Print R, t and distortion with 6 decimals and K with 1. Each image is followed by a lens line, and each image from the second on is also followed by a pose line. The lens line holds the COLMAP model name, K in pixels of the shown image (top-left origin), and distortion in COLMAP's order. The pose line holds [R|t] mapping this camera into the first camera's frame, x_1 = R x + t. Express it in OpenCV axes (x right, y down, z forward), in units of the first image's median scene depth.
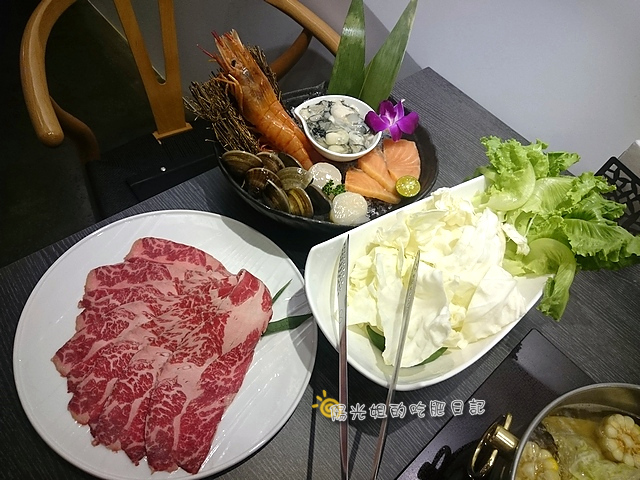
lens RADIAL K [[482.1, 0, 320.0], [0, 482.1, 240.0], [0, 0, 1]] dist [0.001648, -0.000390]
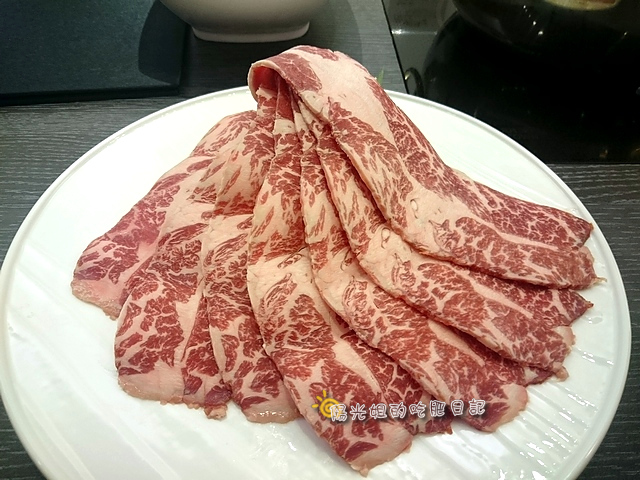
lens RADIAL K [[482.1, 0, 320.0], [0, 482.1, 240.0], [0, 0, 1]] dist [0.001648, -0.000390]
pose [[0.227561, -0.865497, 0.446241, -0.435966], [0.835082, 0.409162, 0.367730, 0.007061], [-0.500854, 0.288967, 0.815870, 0.504894]]
